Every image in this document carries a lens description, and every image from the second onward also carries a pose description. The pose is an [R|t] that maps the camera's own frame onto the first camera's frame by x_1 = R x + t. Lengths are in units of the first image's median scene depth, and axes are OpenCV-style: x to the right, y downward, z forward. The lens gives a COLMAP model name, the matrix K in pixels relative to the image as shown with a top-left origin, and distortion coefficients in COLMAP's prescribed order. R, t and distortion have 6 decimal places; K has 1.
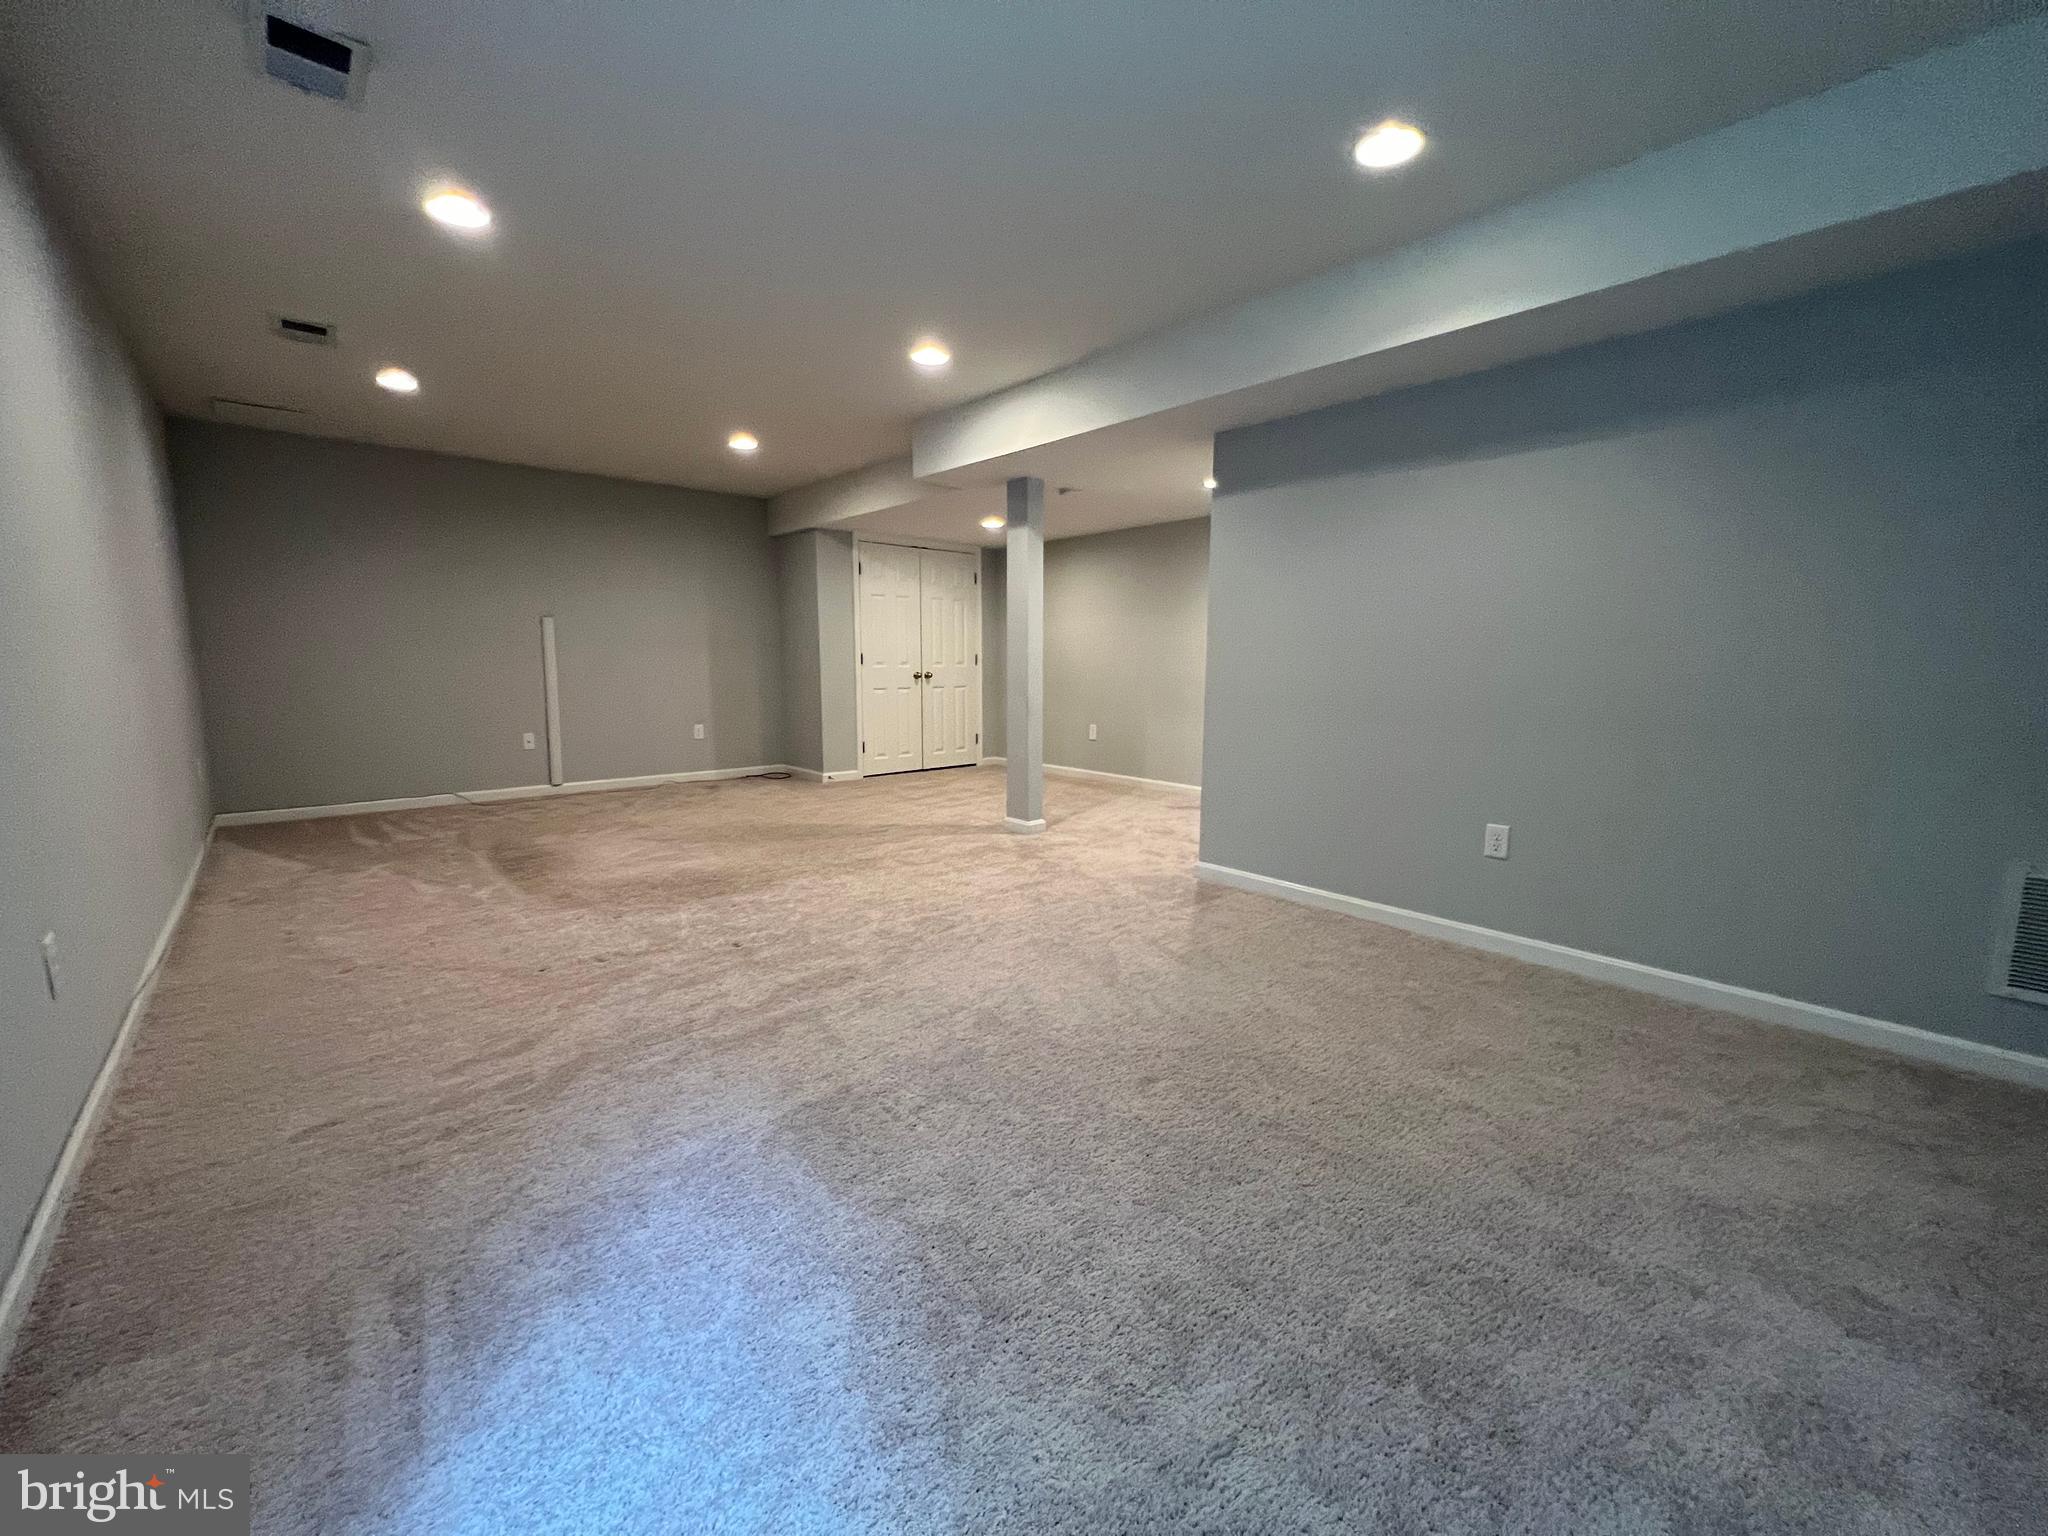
lens RADIAL K [[821.4, 0, 1019.7], [0, 821.4, 773.6], [0, 0, 1]] dist [-0.000750, 0.000998]
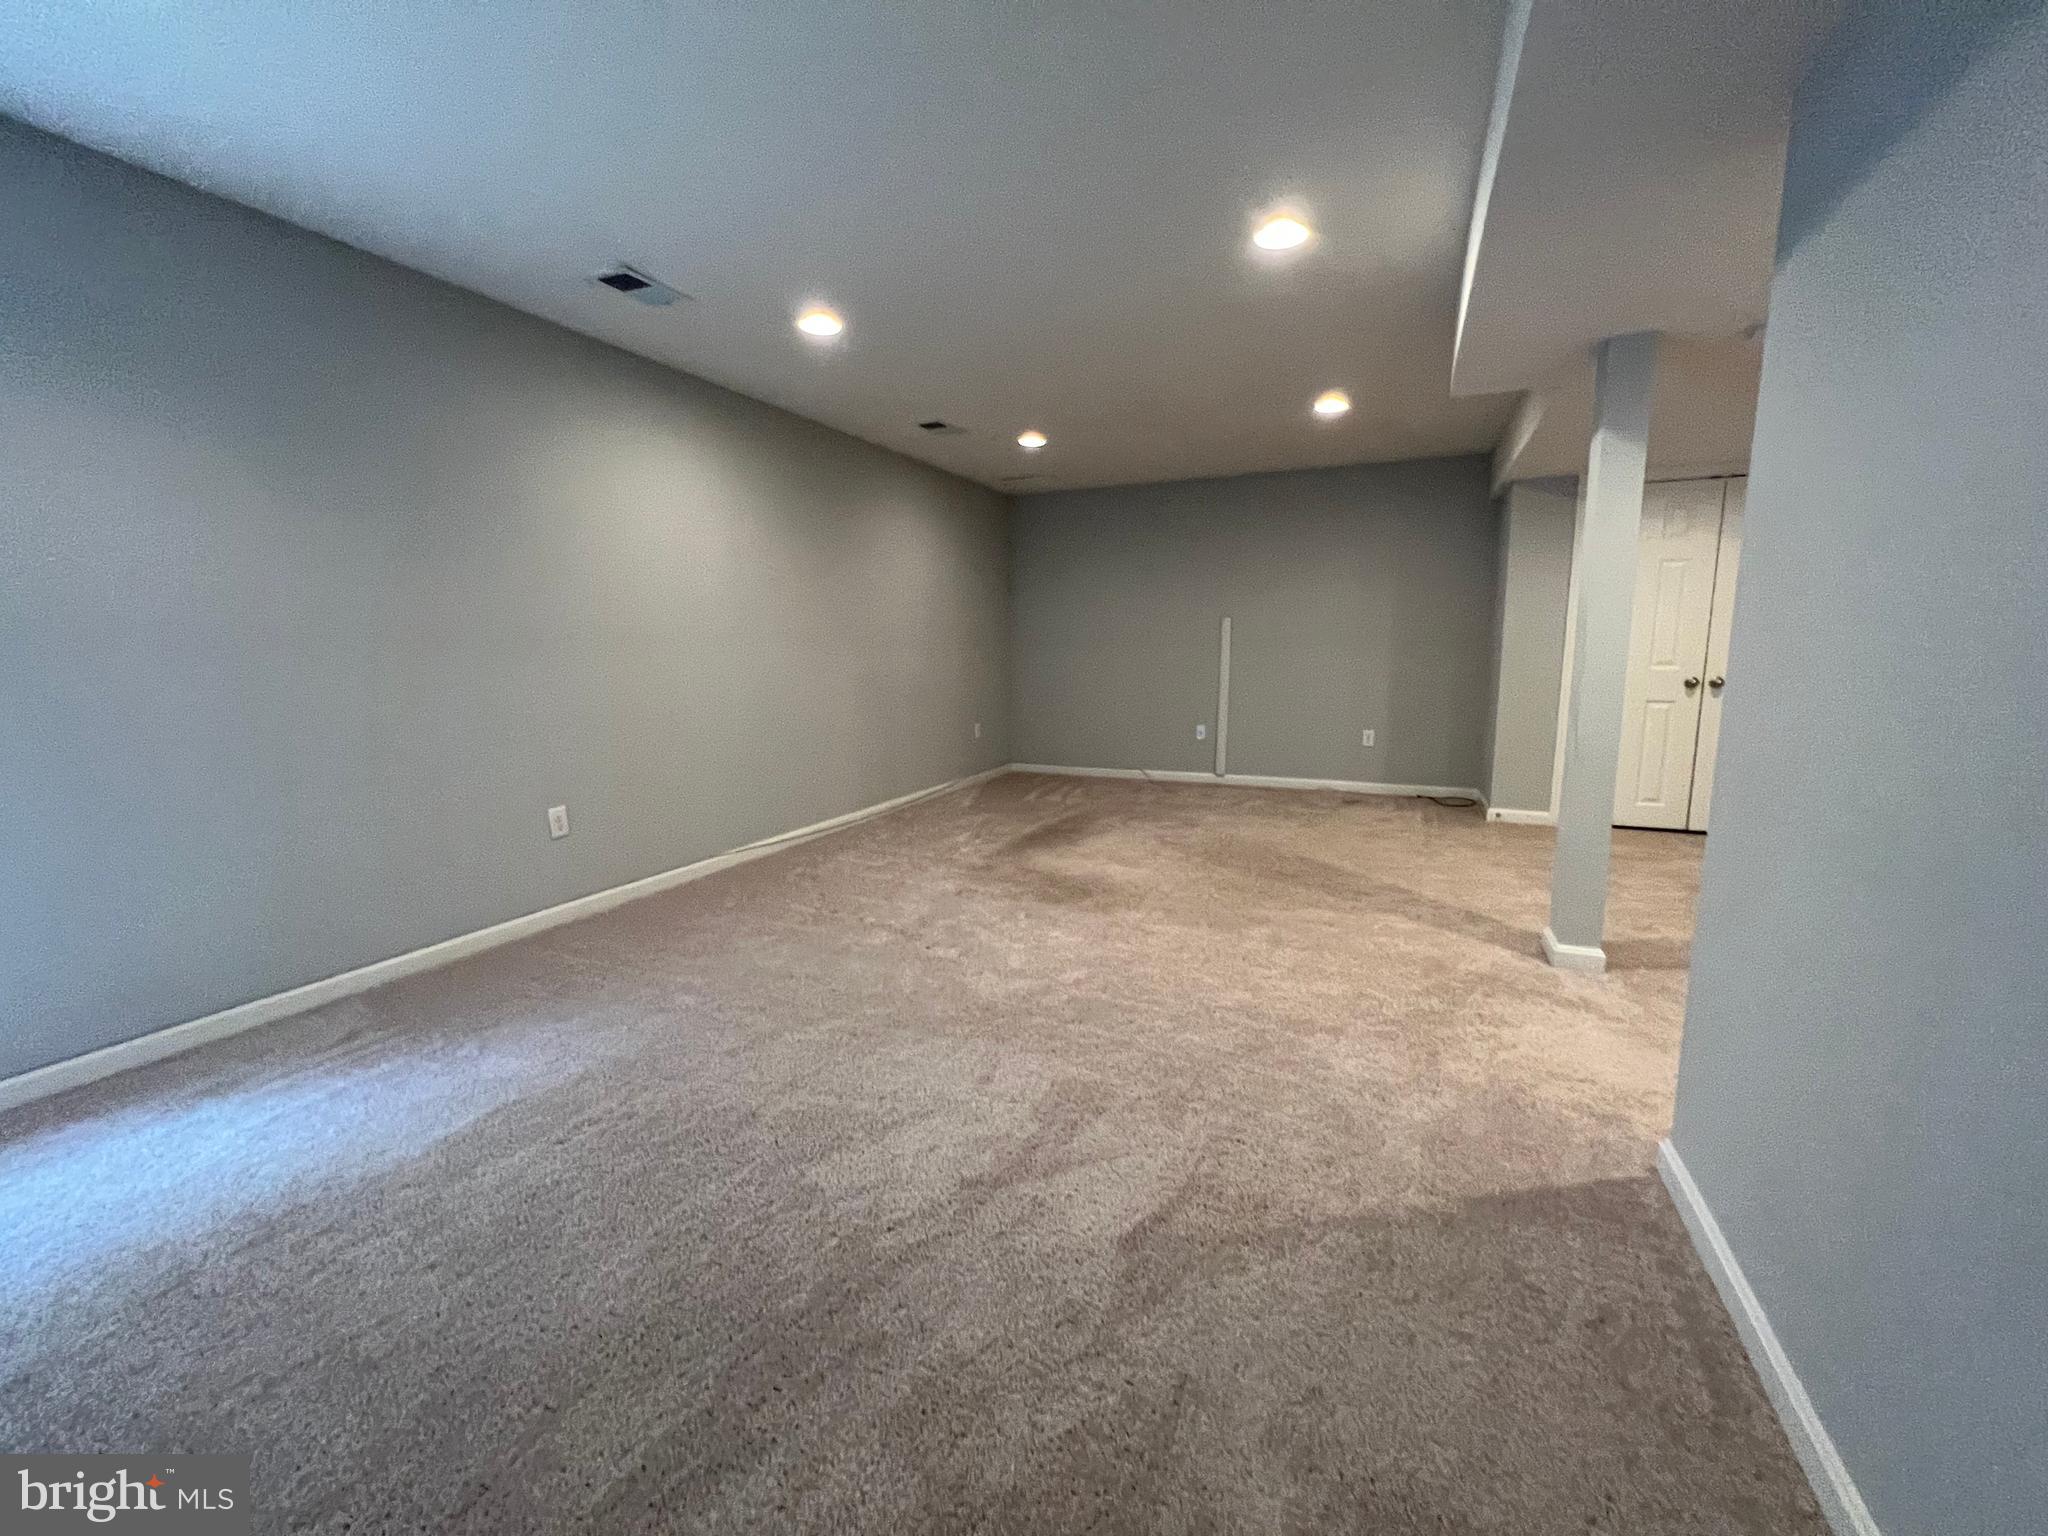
lens RADIAL K [[821.4, 0, 1025.5], [0, 821.4, 762.1], [0, 0, 1]] dist [-0.000750, 0.000998]
pose [[0.409130, 0.121131, -0.904400, 0.301841], [-0.121068, 0.989593, 0.077773, -0.056511], [0.904409, 0.077675, 0.419537, 0.335191]]
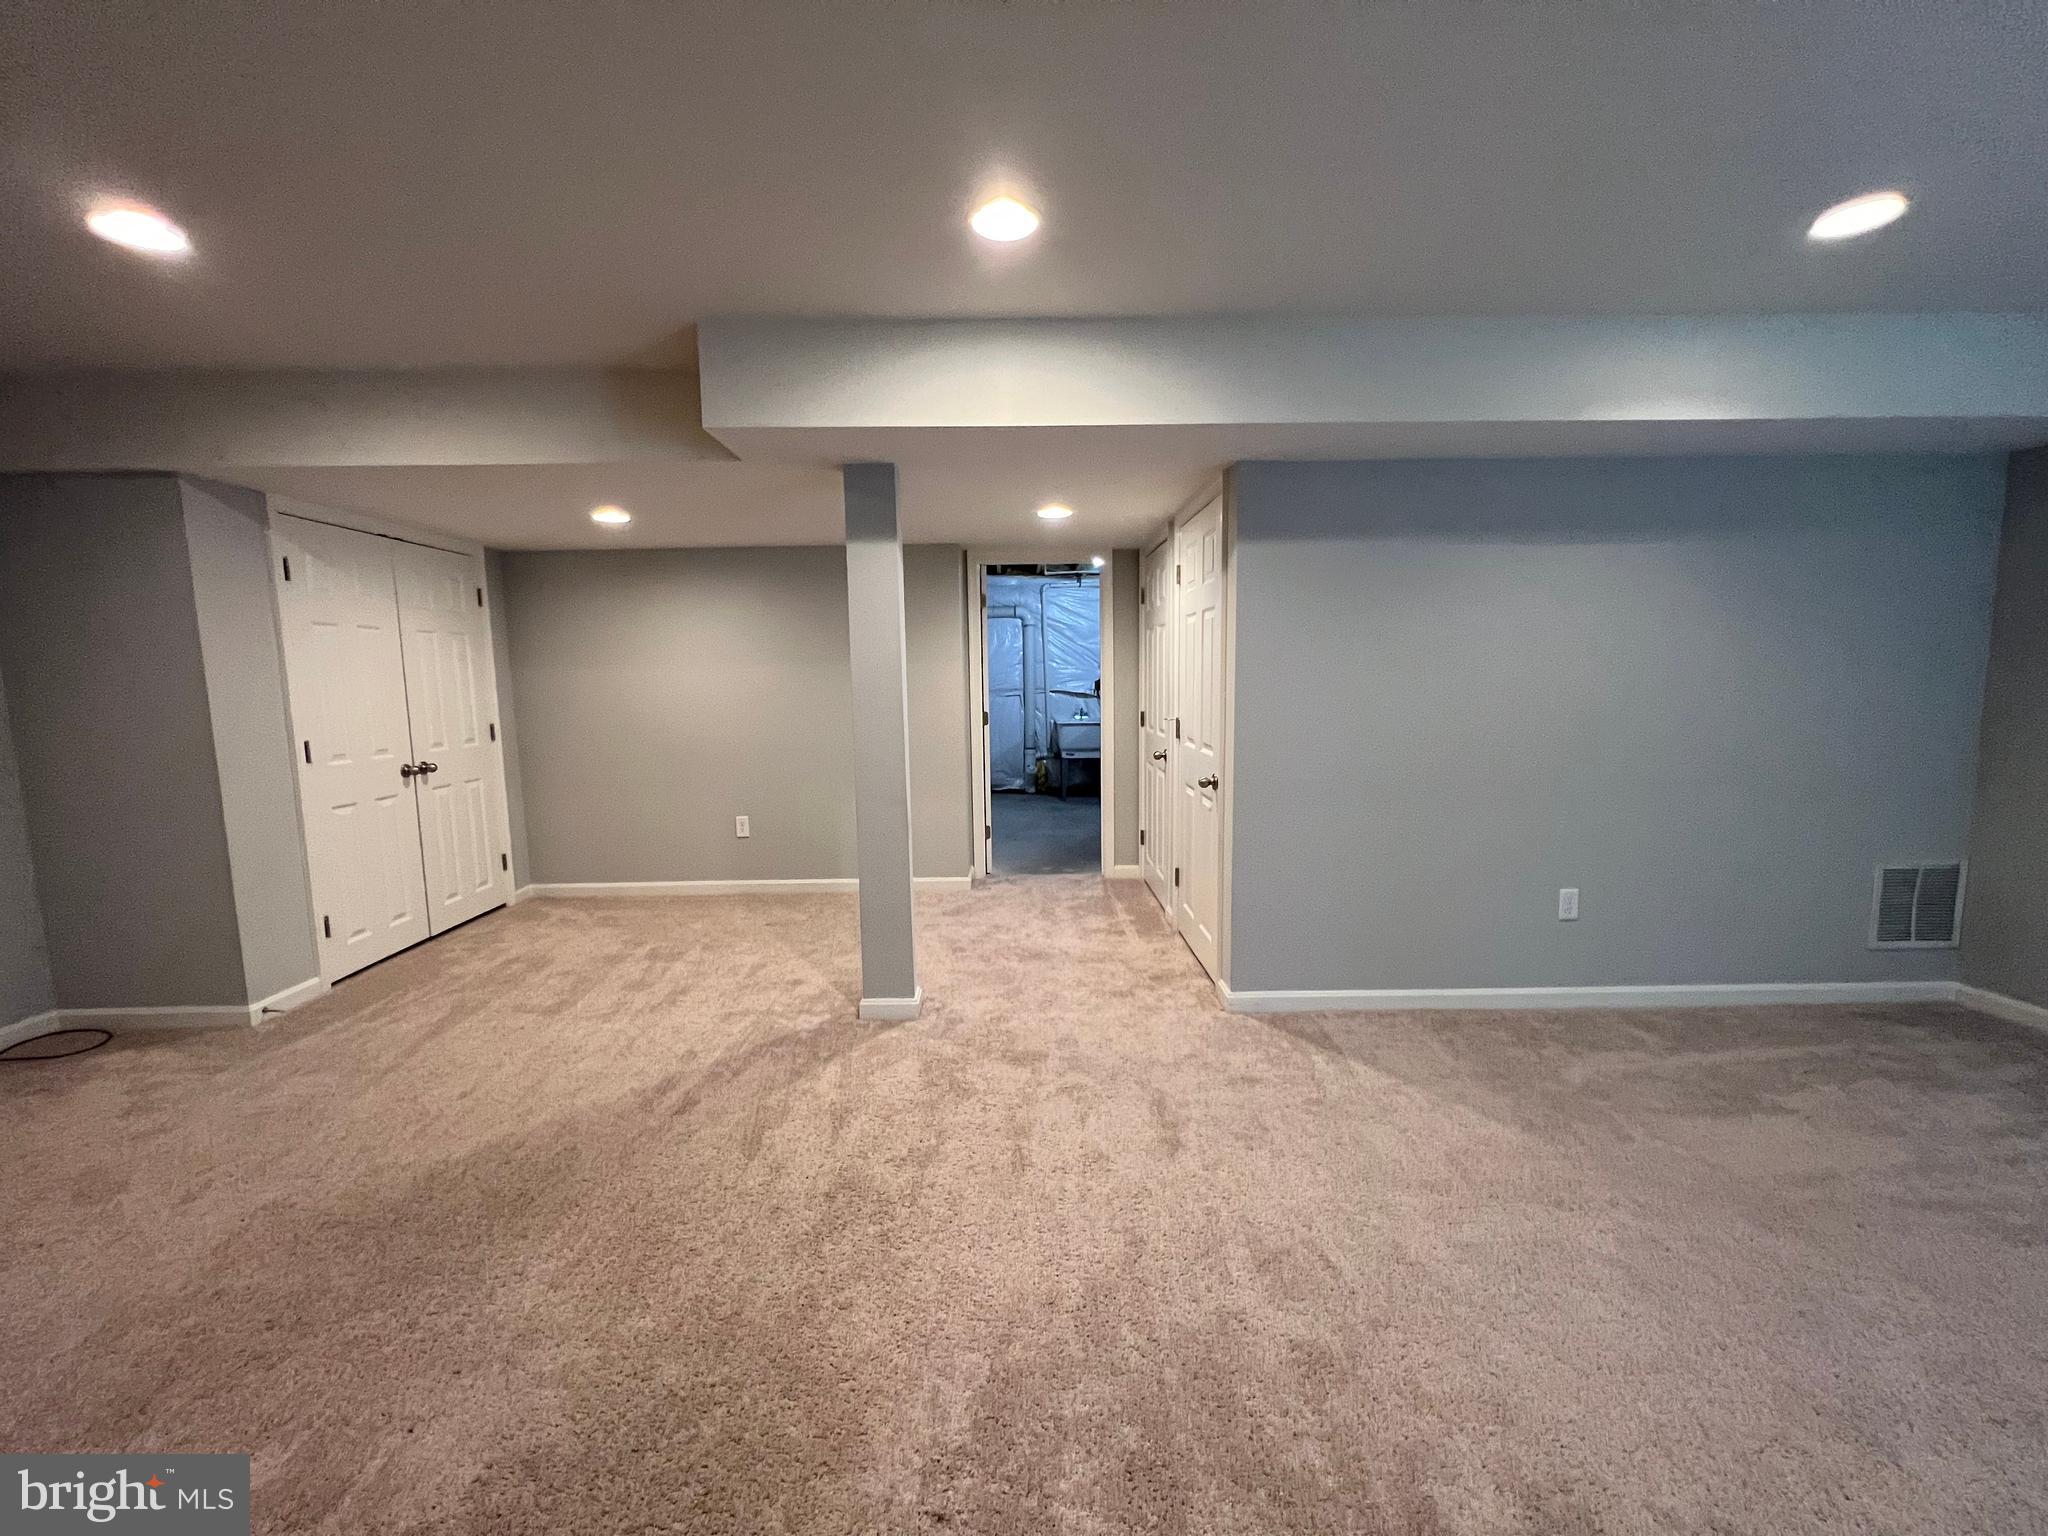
lens RADIAL K [[821.4, 0, 1020.5], [0, 821.4, 765.6], [0, 0, 1]] dist [-0.000750, 0.000998]
pose [[0.650353, -0.097319, 0.753372, -0.332156], [0.123831, 0.992076, 0.021256, -0.103193], [-0.749471, 0.079467, 0.657251, 0.413741]]
